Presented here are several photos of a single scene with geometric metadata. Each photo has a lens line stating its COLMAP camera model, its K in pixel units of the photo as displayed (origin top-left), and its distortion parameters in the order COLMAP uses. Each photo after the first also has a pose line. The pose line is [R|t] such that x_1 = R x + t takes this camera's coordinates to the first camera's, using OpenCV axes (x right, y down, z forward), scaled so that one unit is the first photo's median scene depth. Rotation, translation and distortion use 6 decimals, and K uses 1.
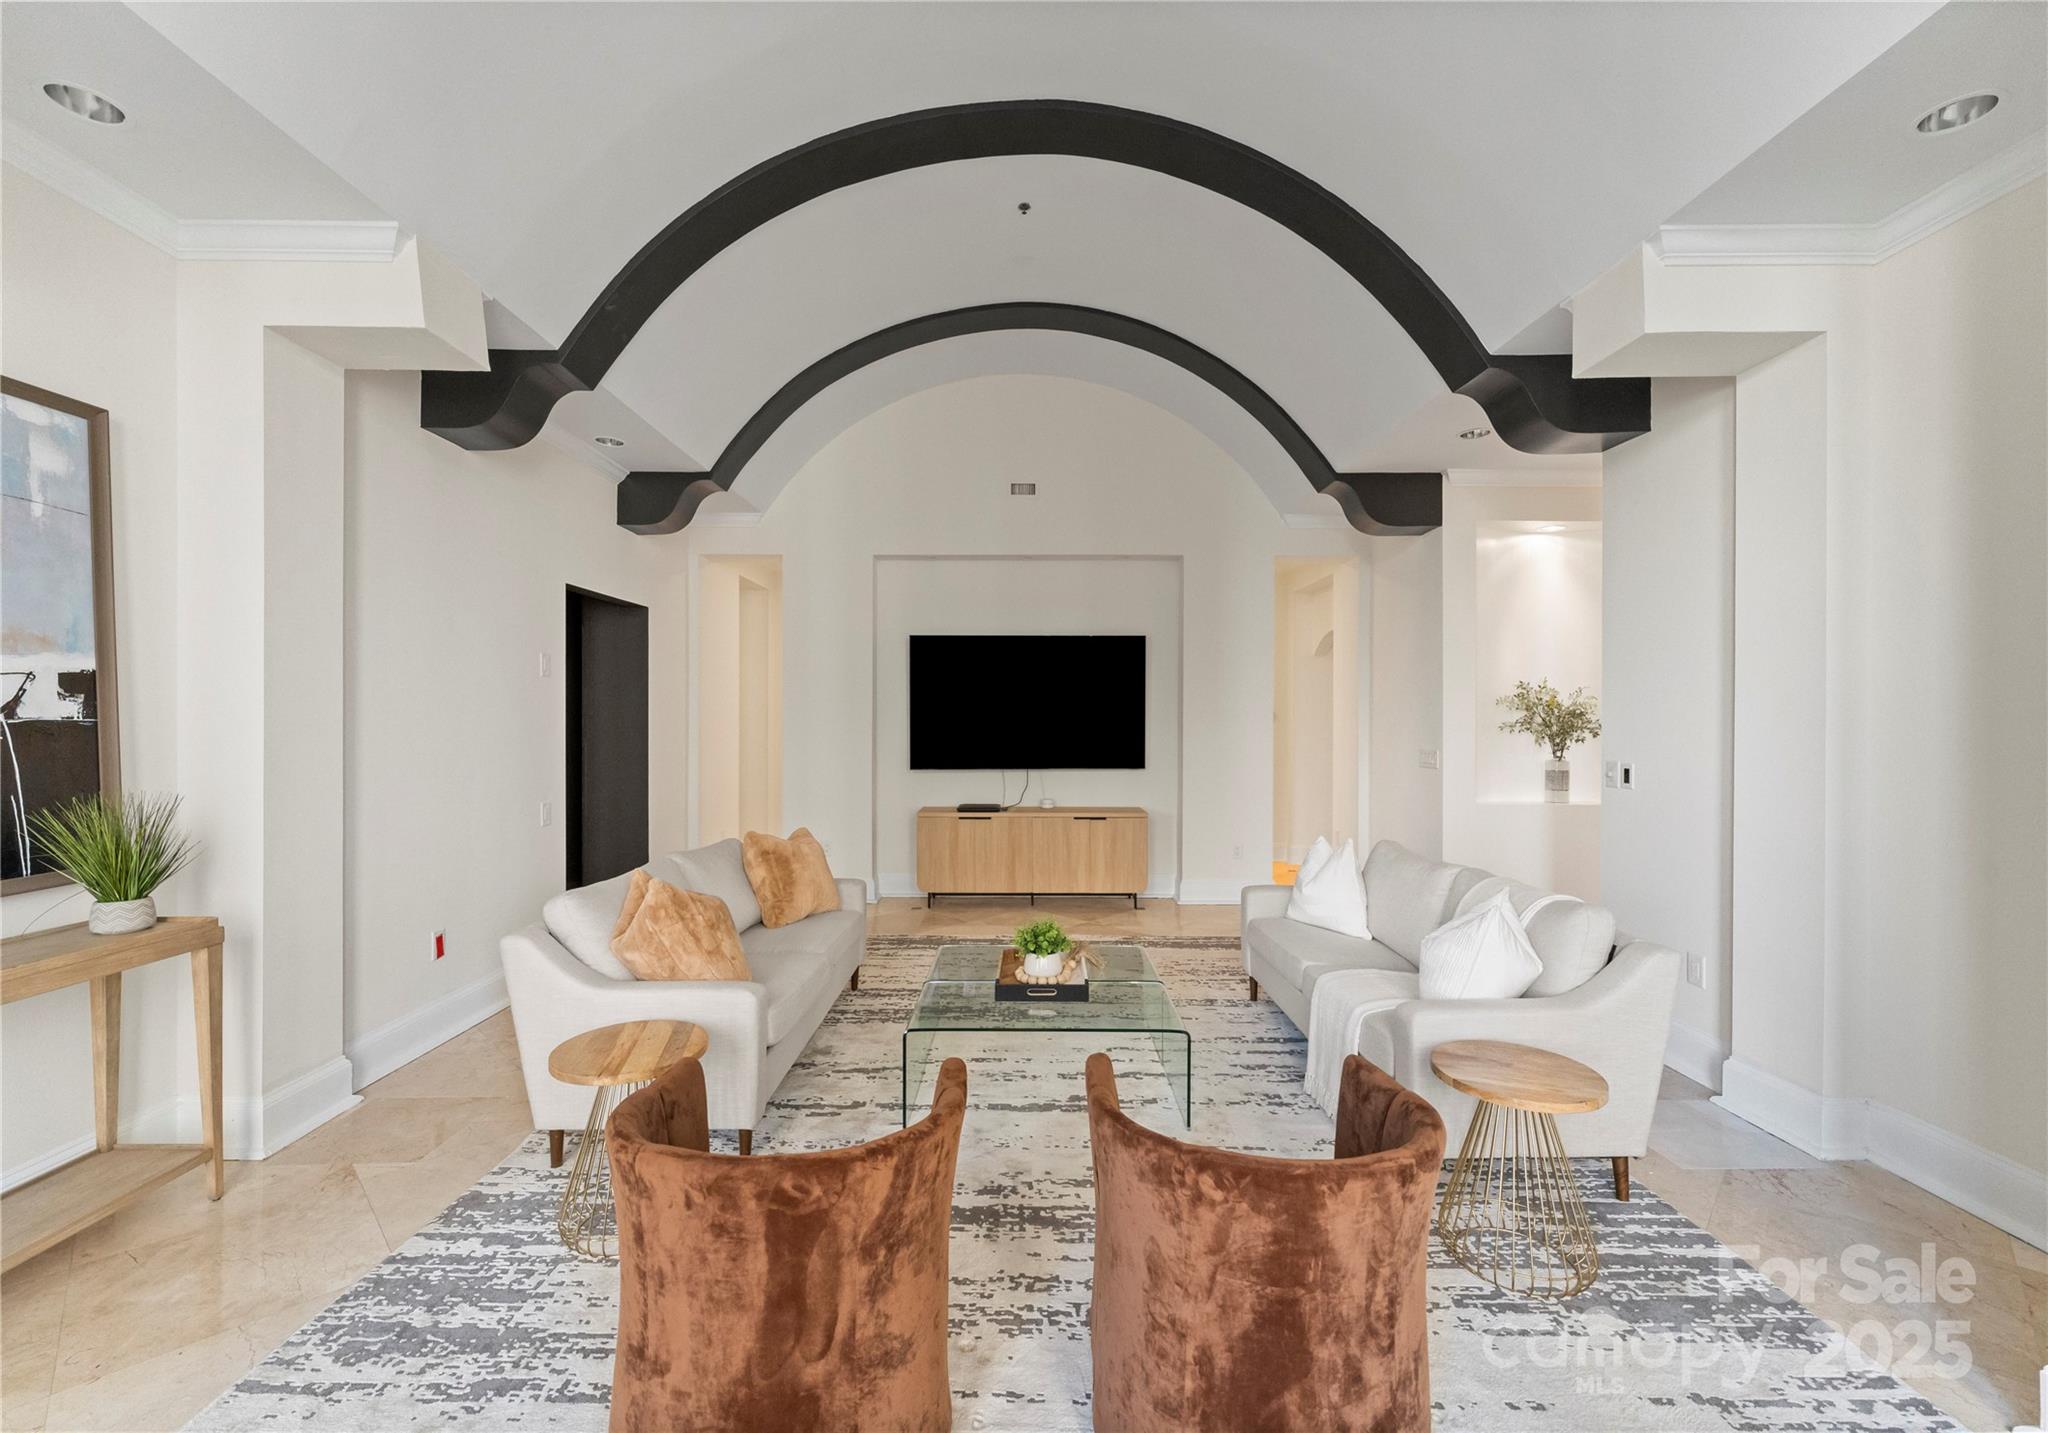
lens RADIAL K [[865.4, 0, 1022.6], [0, 865.4, 728.5], [0, 0, 1]] dist [0.000154, 0.000168]
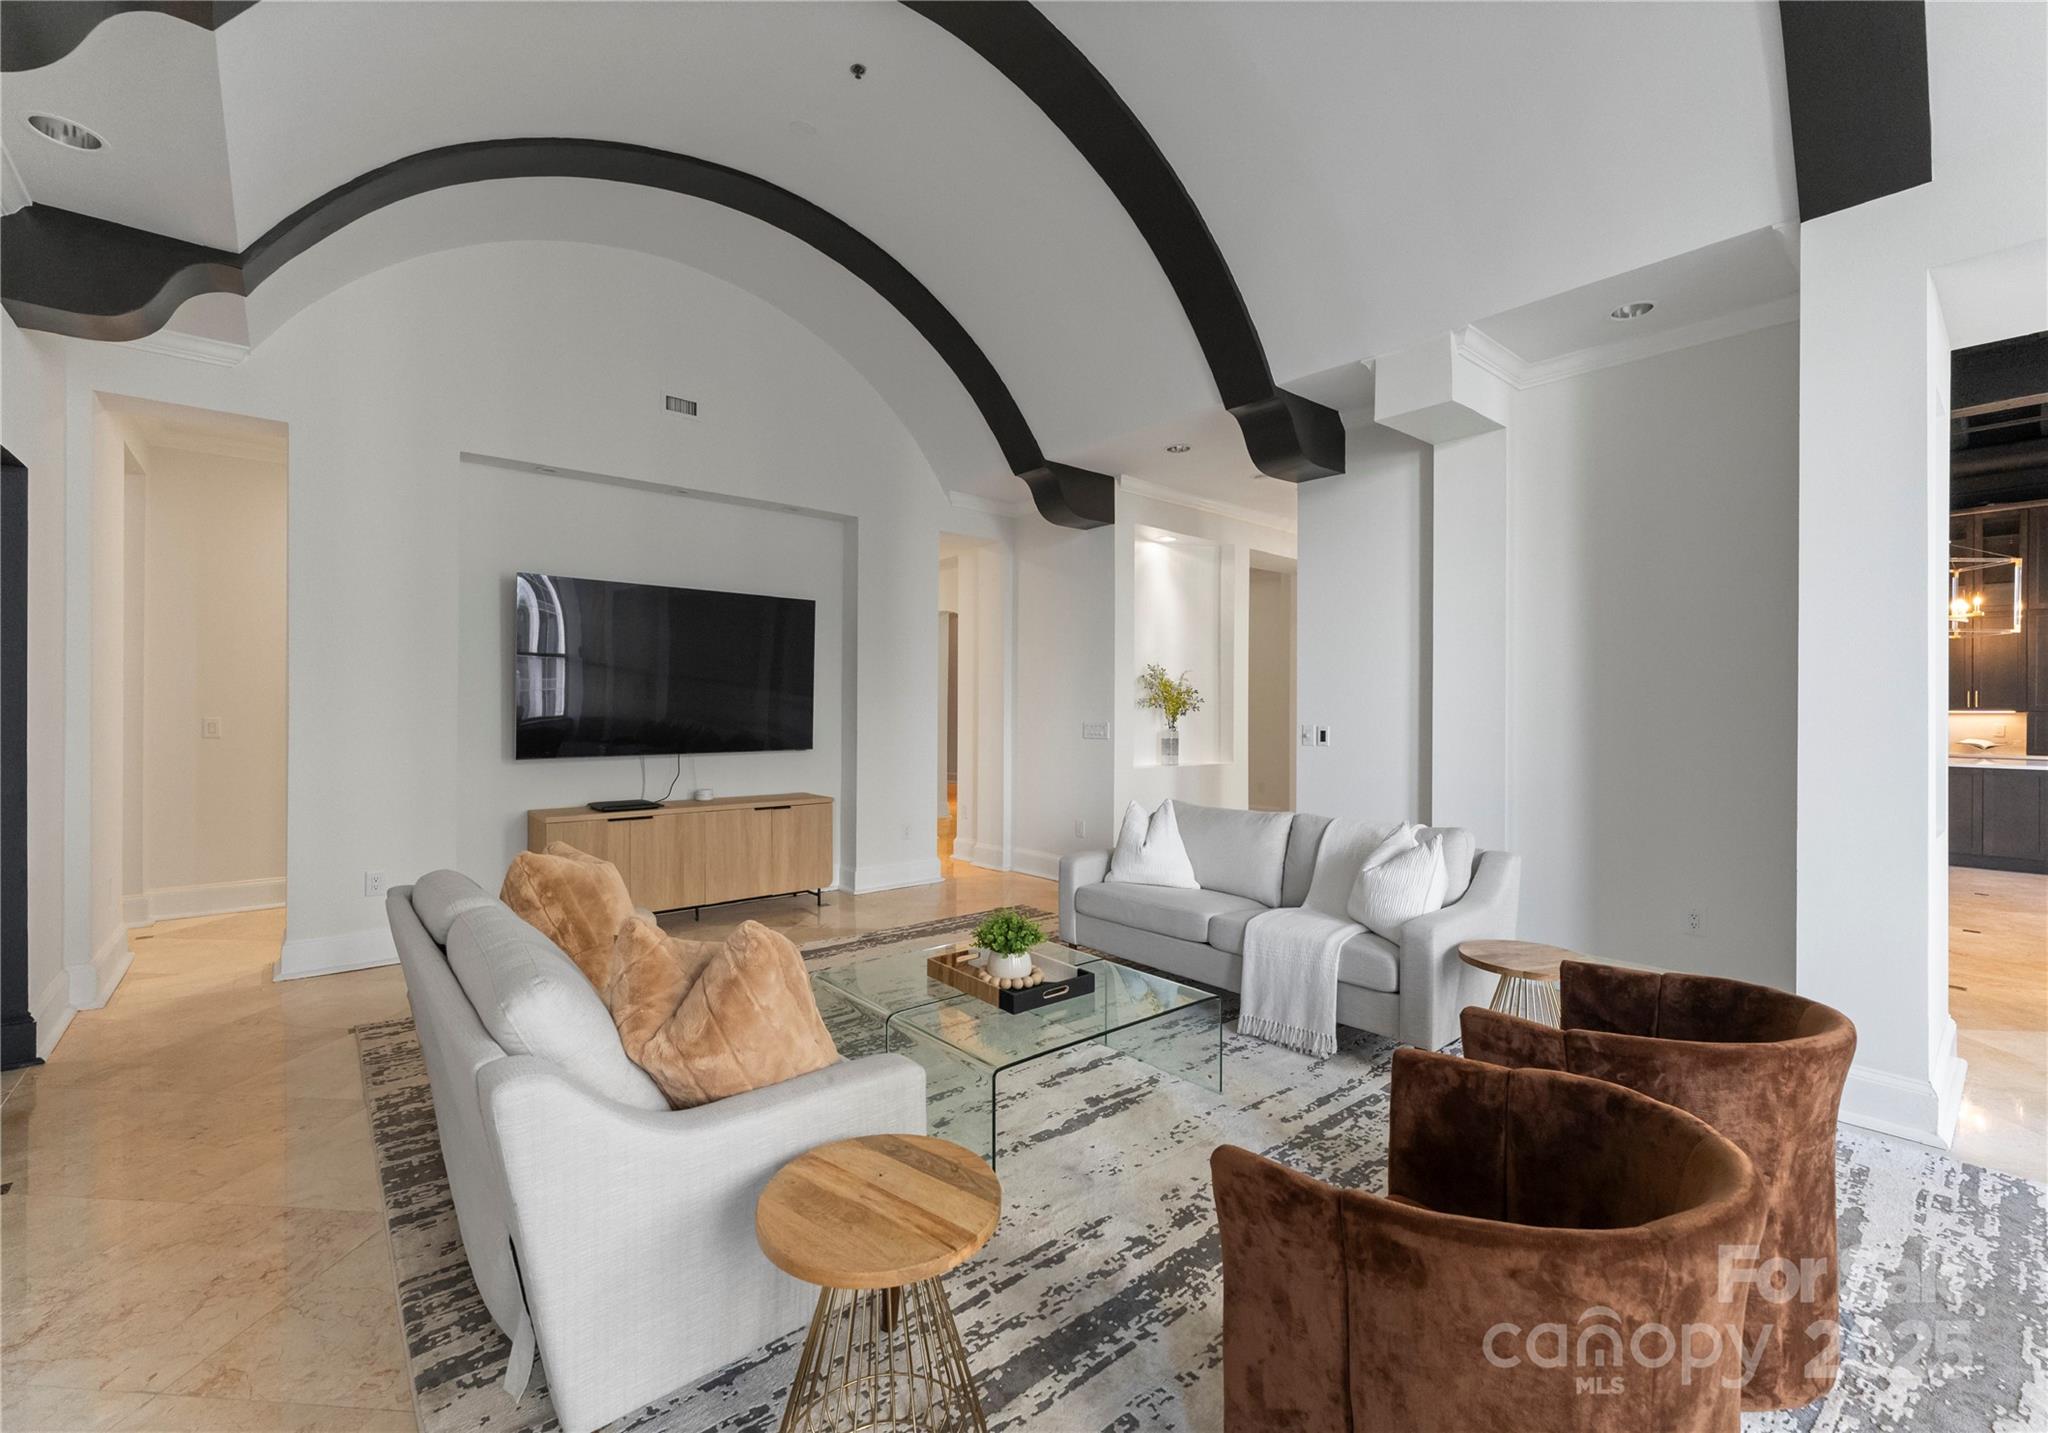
lens RADIAL K [[872.0, 0, 1024.0], [0, 872.0, 716.5], [0, 0, 1]] dist [-0.002447, -0.000350]
pose [[0.758312, -0.004551, 0.651876, -0.336406], [0.003857, 0.999989, 0.002494, 0.014045], [-0.651880, 0.000623, 0.758322, 0.206890]]
